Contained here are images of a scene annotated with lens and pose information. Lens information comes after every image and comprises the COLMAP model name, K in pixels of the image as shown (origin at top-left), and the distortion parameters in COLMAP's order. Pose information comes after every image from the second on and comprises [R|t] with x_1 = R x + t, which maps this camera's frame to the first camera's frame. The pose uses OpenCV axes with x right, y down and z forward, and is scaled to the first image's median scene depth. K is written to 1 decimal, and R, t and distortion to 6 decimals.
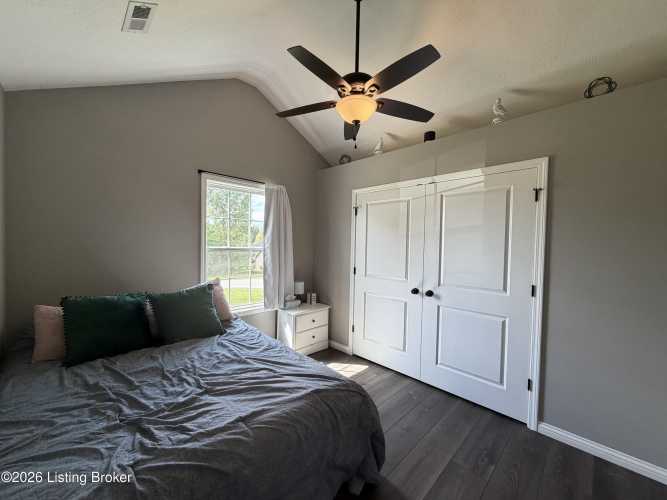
lens RADIAL K [[267.6, 0, 333.5], [0, 267.6, 250.0], [0, 0, 1]] dist [-0.000713, 0.000268]
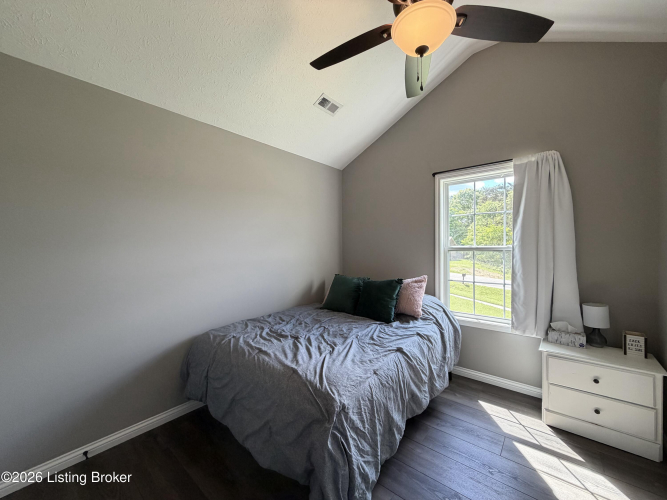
lens RADIAL K [[267.6, 0, 333.5], [0, 267.6, 250.0], [0, 0, 1]] dist [-0.000713, 0.000268]
pose [[0.080371, -0.011921, -0.996694, 0.439436], [-0.016083, 0.999783, -0.013255, 0.020001], [0.996635, 0.017096, 0.080162, 0.448208]]
